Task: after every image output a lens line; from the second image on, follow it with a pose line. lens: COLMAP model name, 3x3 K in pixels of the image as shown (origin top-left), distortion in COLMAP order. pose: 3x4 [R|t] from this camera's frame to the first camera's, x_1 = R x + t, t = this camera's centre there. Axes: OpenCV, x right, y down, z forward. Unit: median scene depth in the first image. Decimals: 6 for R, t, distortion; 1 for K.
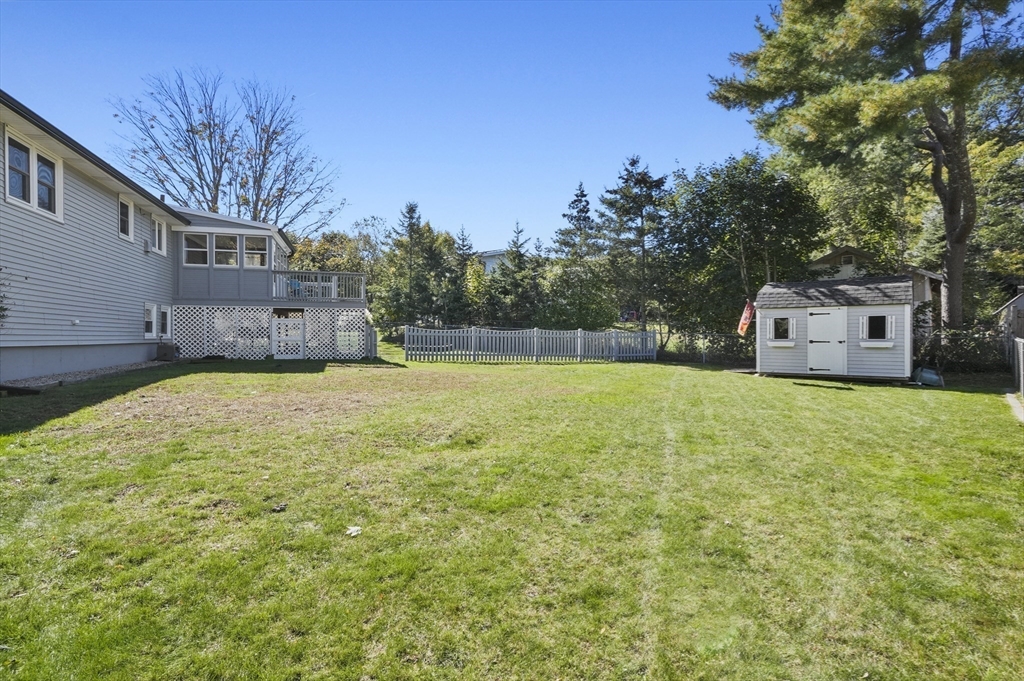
lens RADIAL K [[500.0, 0, 514.1], [0, 500.0, 339.7], [0, 0, 1]] dist [-0.000215, -0.000143]
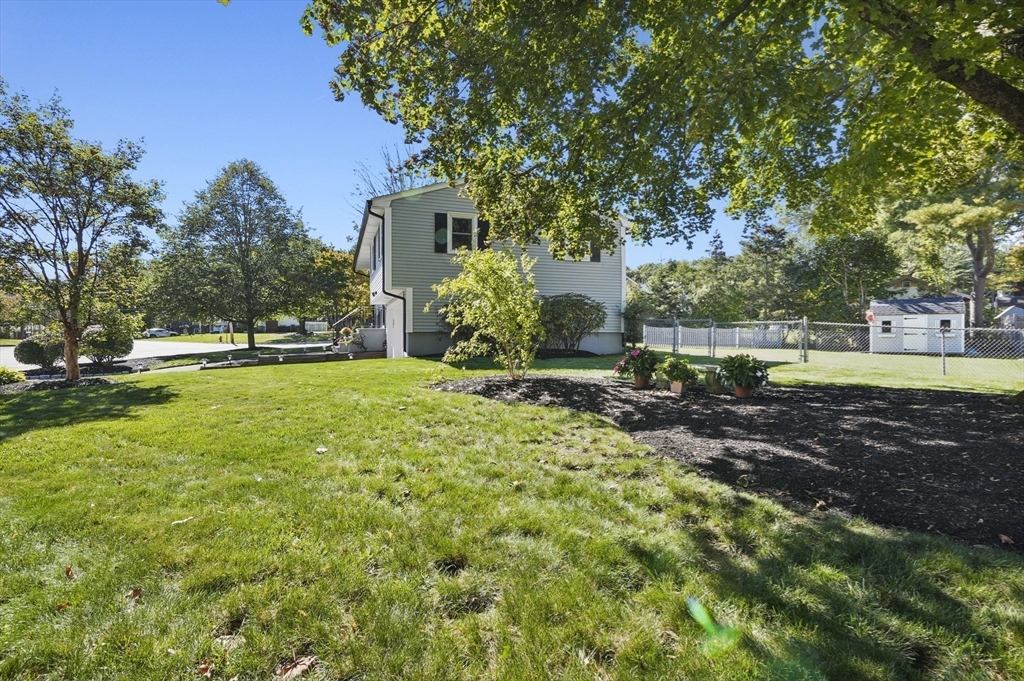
lens RADIAL K [[500.0, 0, 509.3], [0, 500.0, 341.4], [0, 0, 1]] dist [-0.000215, -0.000143]
pose [[0.999462, -0.002743, 0.032673, -0.778970], [0.002885, 0.999987, -0.004284, 0.030272], [-0.032661, 0.004376, 0.999457, -0.653773]]
